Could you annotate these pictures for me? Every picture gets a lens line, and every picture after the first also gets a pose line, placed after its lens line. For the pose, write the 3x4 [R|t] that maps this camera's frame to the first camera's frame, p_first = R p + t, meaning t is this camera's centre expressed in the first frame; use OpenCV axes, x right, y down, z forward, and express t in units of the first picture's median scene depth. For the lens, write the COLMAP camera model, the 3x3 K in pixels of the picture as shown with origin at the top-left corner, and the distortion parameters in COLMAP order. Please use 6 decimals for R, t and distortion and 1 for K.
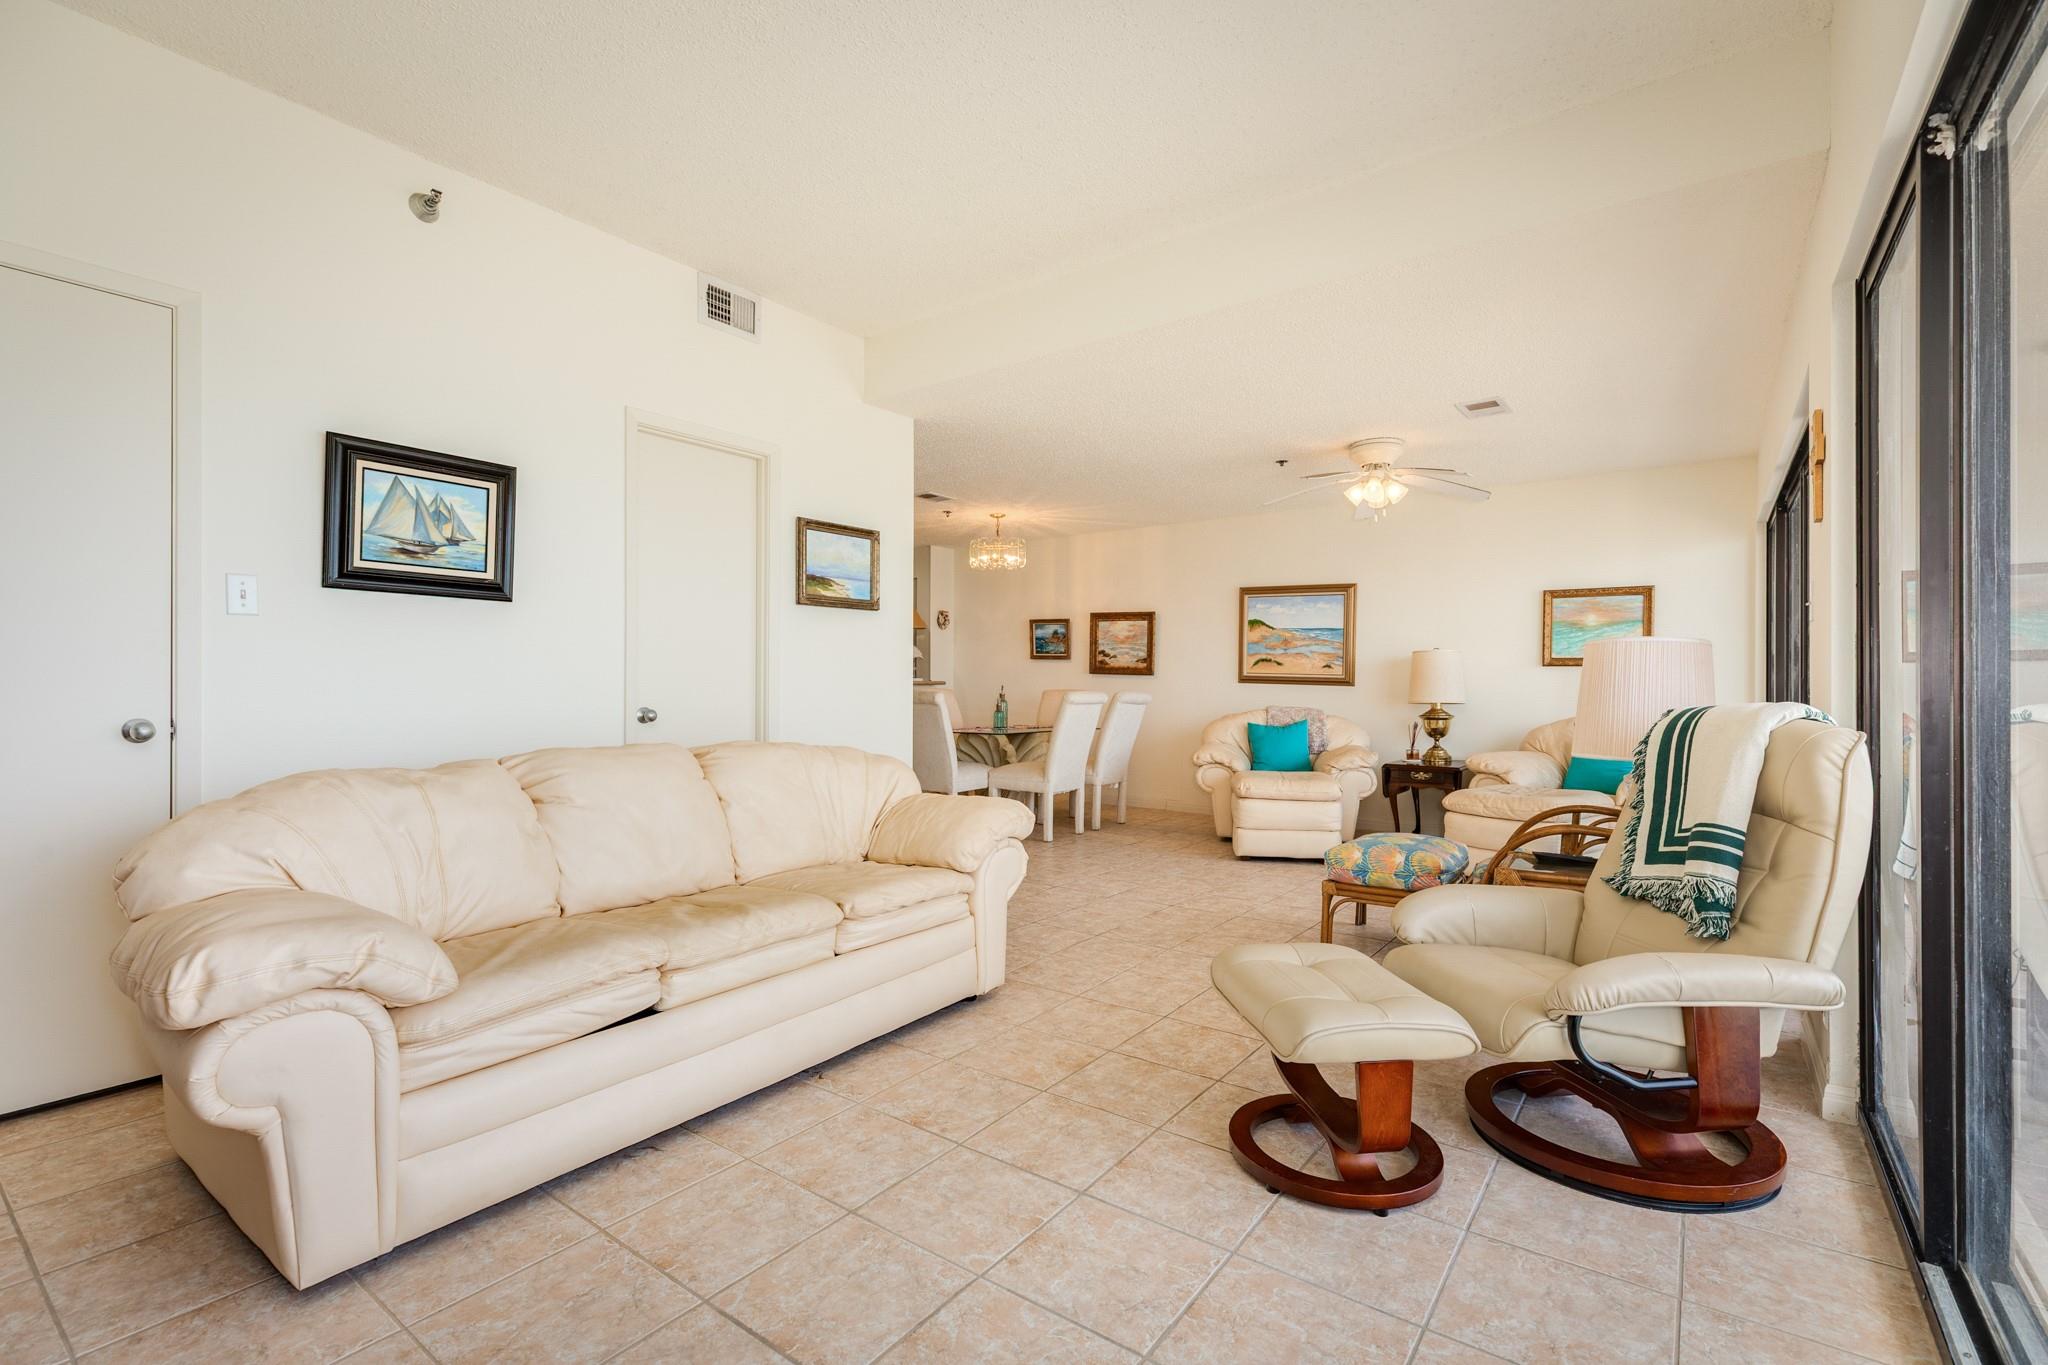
lens RADIAL K [[912.7, 0, 1030.5], [0, 912.7, 676.7], [0, 0, 1]] dist [0.006229, -0.001323]
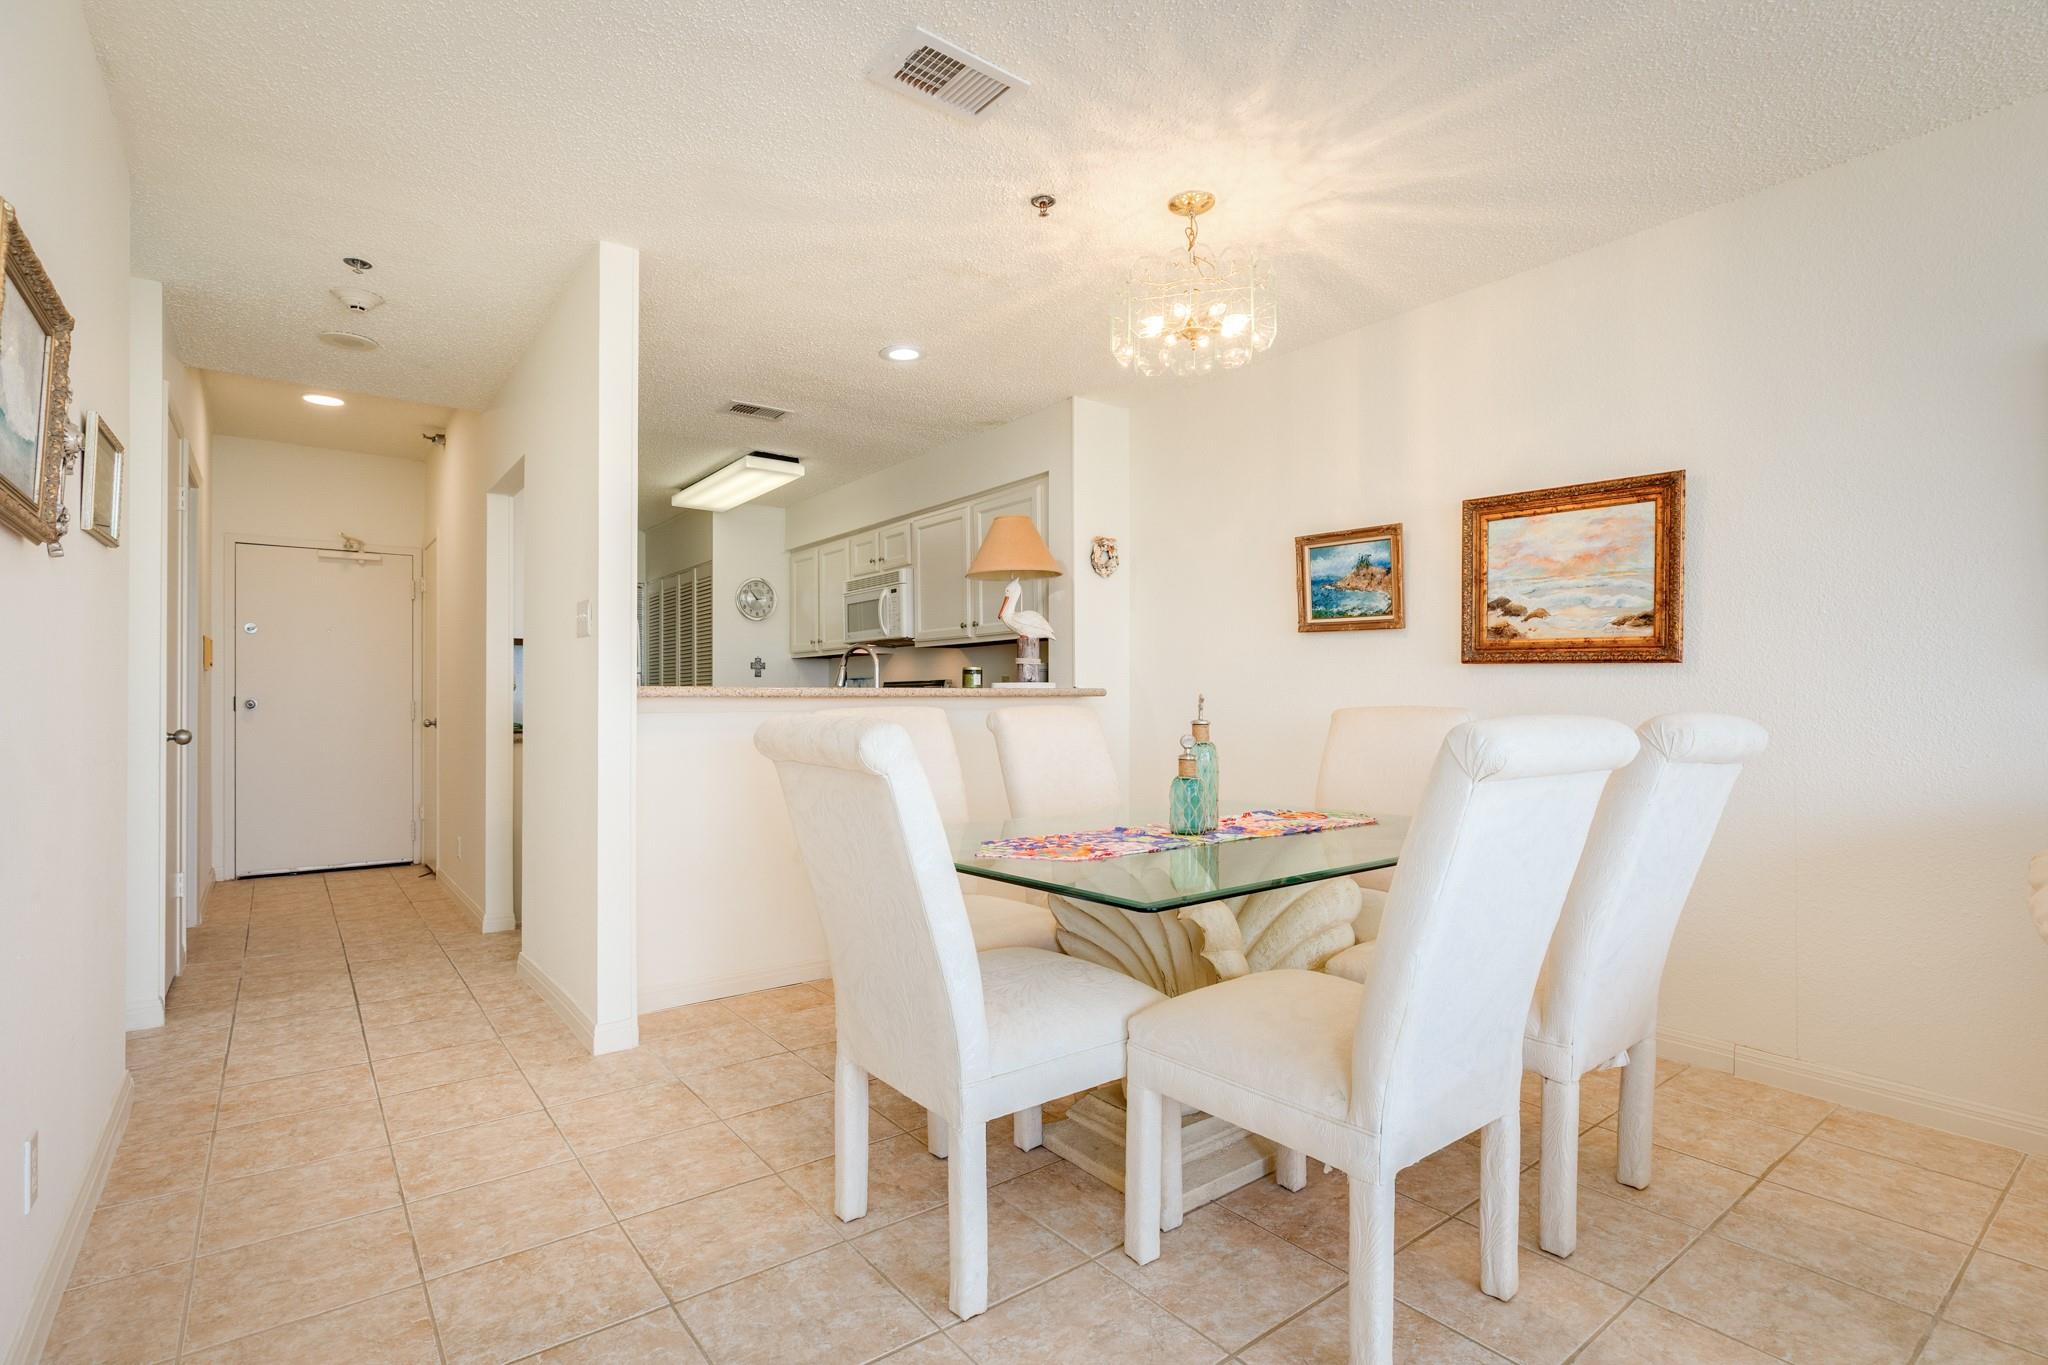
lens RADIAL K [[979.2, 0, 1020.0], [0, 979.2, 689.1], [0, 0, 1]] dist [-0.002499, 0.000201]
pose [[0.959771, -0.010603, -0.280583, 0.003487], [0.010570, 0.999943, -0.001631, 0.006922], [0.280584, -0.001400, 0.959829, 0.636292]]
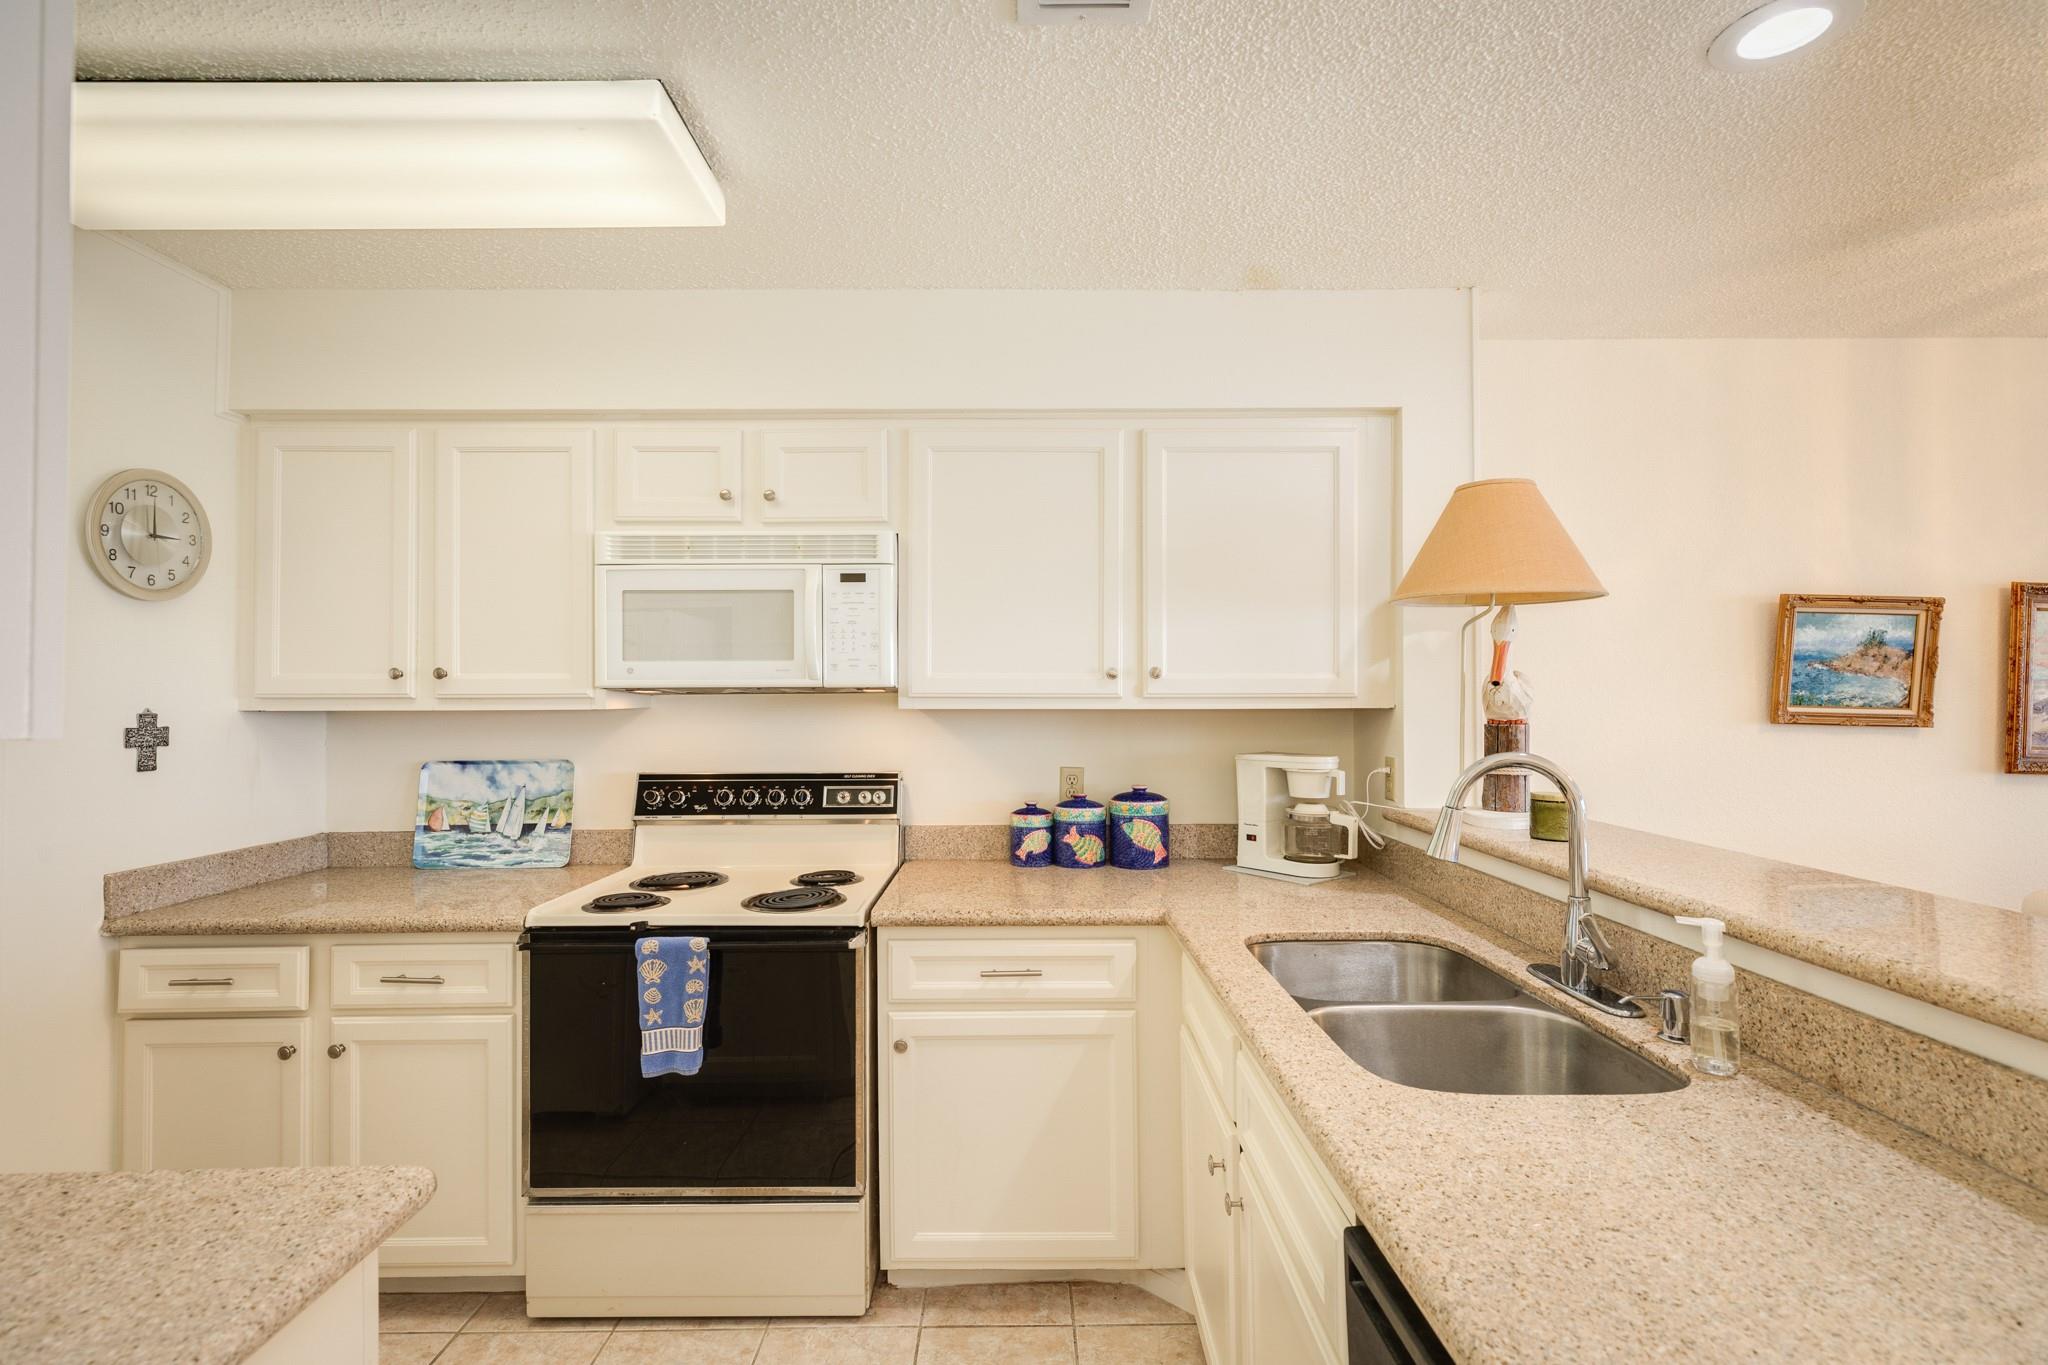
lens RADIAL K [[912.7, 0, 1029.5], [0, 912.7, 694.1], [0, 0, 1]] dist [0.006229, -0.001323]
pose [[0.801758, 0.000001, 0.597648, -0.454949], [-0.002116, 0.999994, 0.002837, -0.034940], [-0.597645, -0.003539, 0.801753, 1.070687]]
